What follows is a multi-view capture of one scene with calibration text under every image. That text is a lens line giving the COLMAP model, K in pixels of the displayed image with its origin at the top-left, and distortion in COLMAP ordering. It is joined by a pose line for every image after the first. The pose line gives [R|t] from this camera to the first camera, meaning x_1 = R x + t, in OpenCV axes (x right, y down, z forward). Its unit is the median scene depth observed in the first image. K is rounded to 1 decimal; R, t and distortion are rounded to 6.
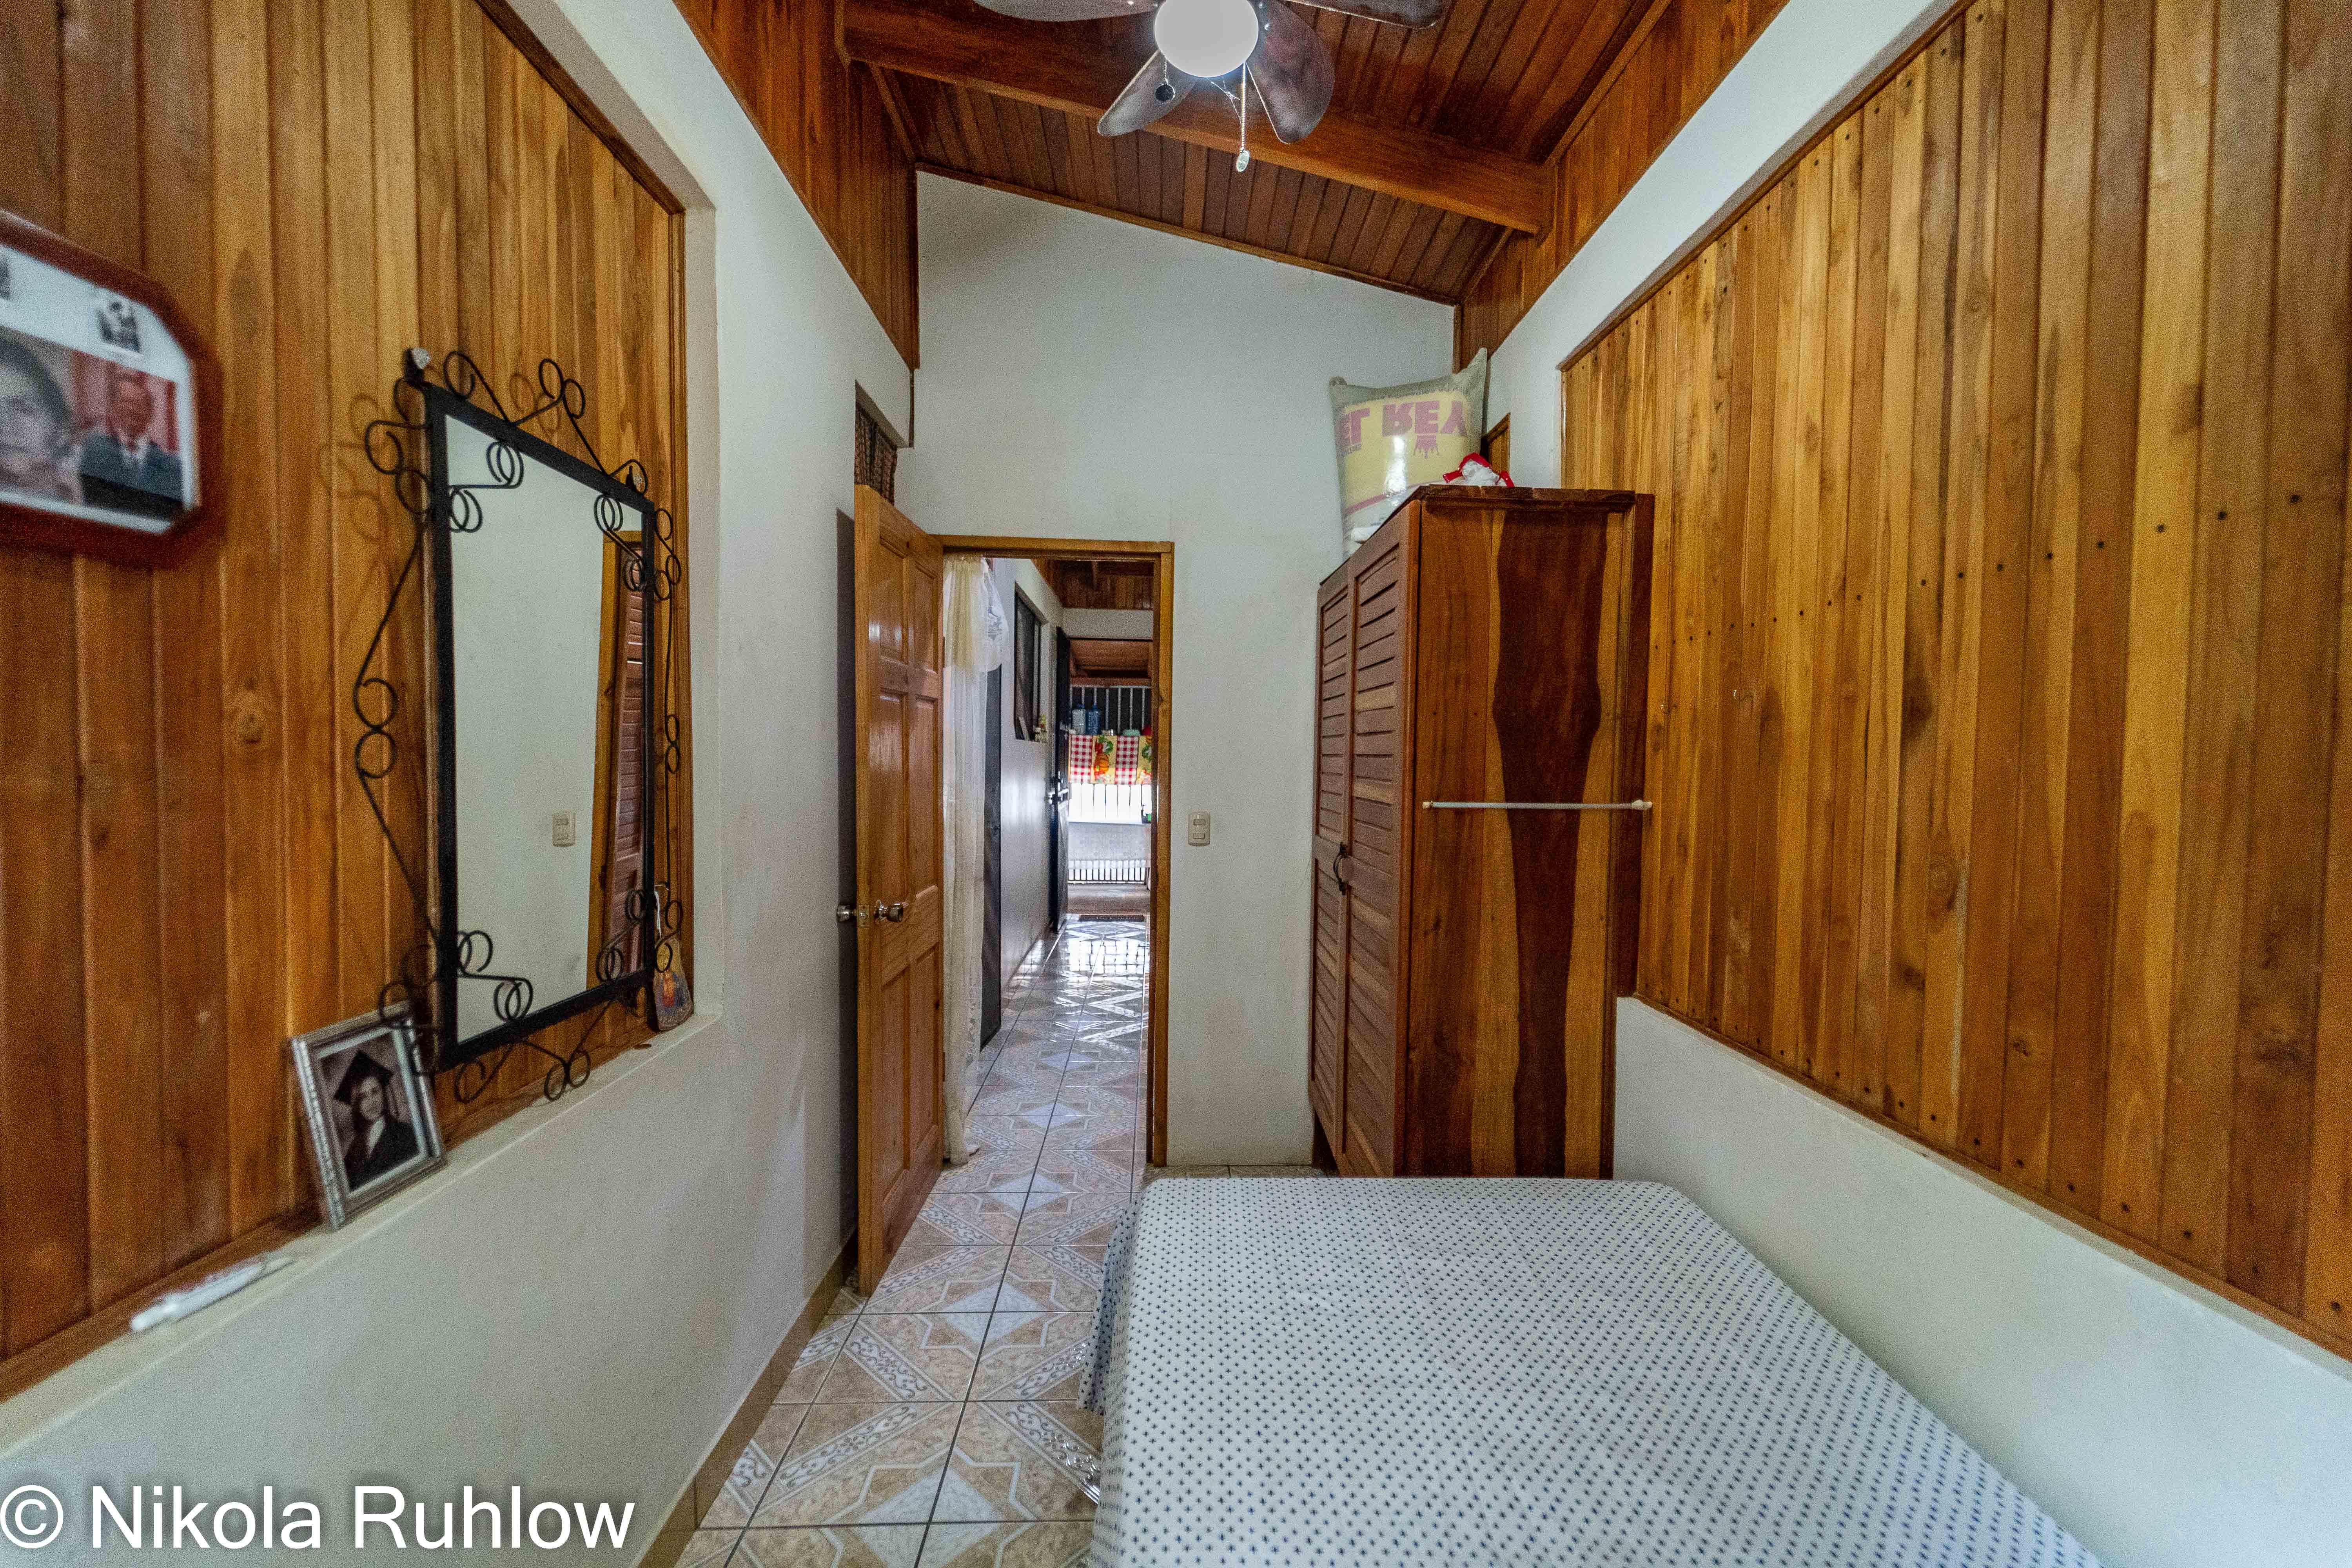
lens RADIAL K [[955.2, 0, 1194.6], [0, 955.2, 791.9], [0, 0, 1]] dist [0.005741, -0.003150]
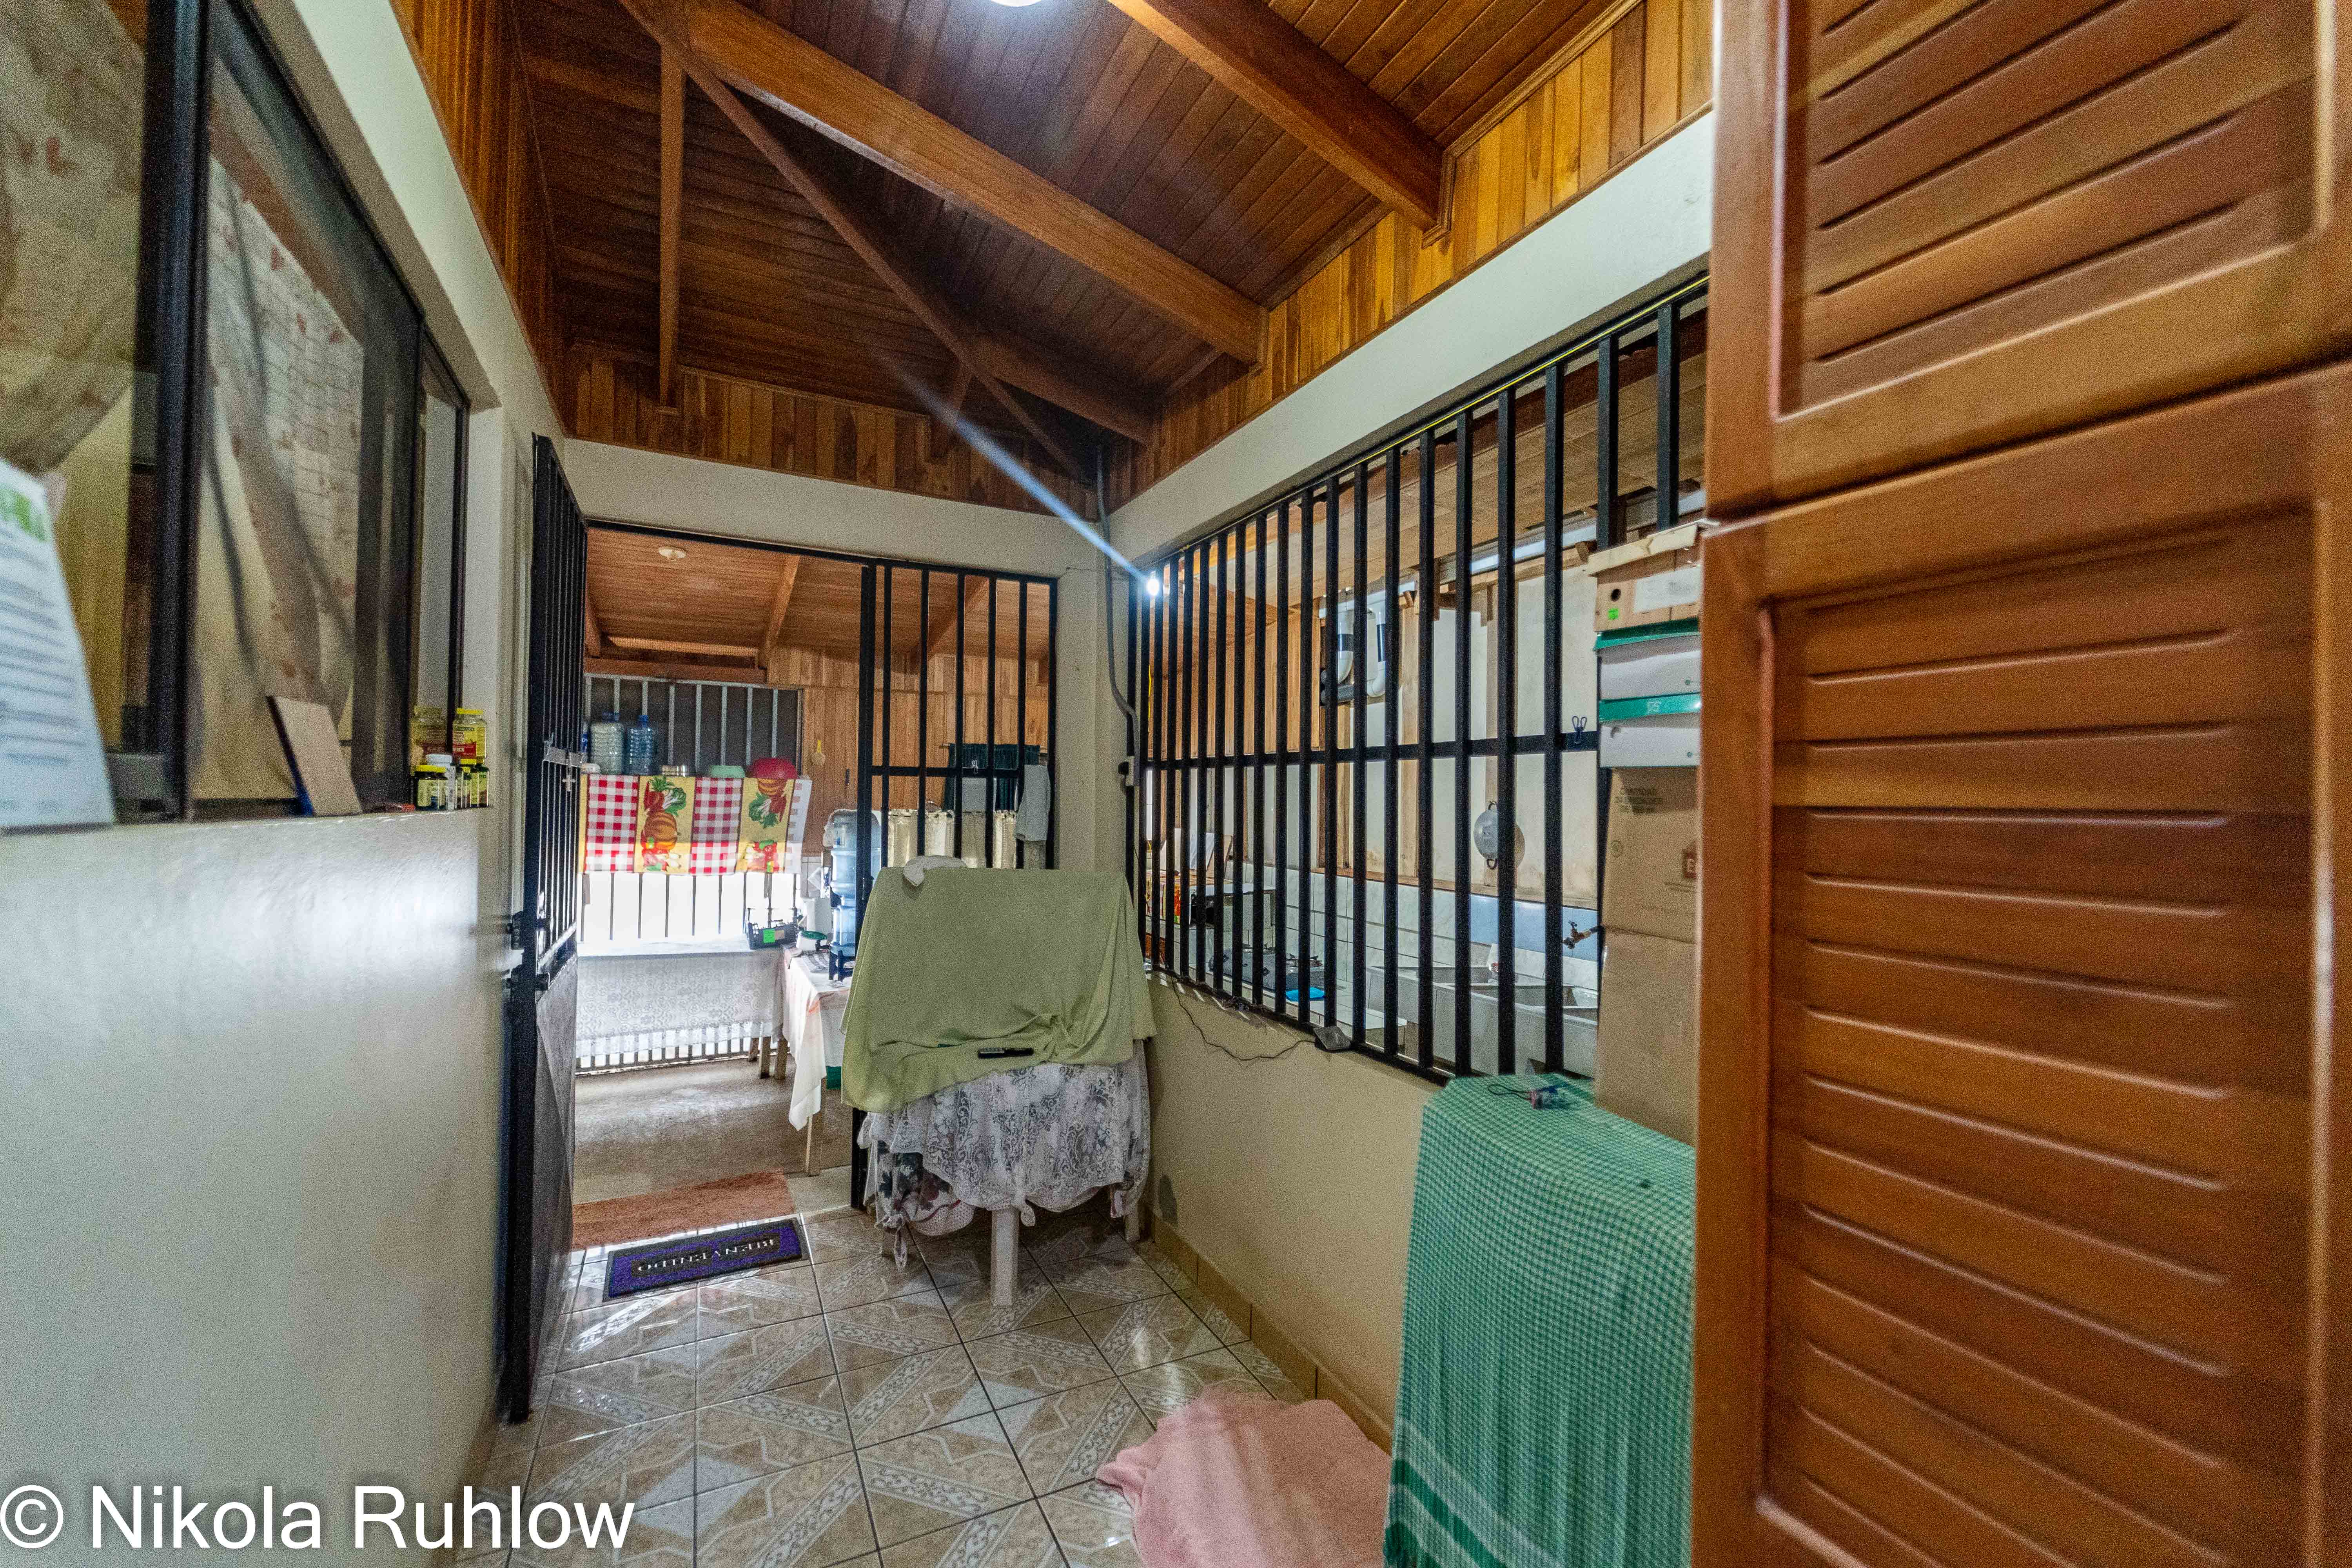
lens RADIAL K [[955.2, 0, 1194.6], [0, 955.2, 791.9], [0, 0, 1]] dist [0.005741, -0.003150]
pose [[0.908371, 0.002928, 0.418156, -0.053233], [0.012859, 0.999307, -0.034931, -0.030345], [-0.417968, 0.037107, 0.907704, 0.438473]]
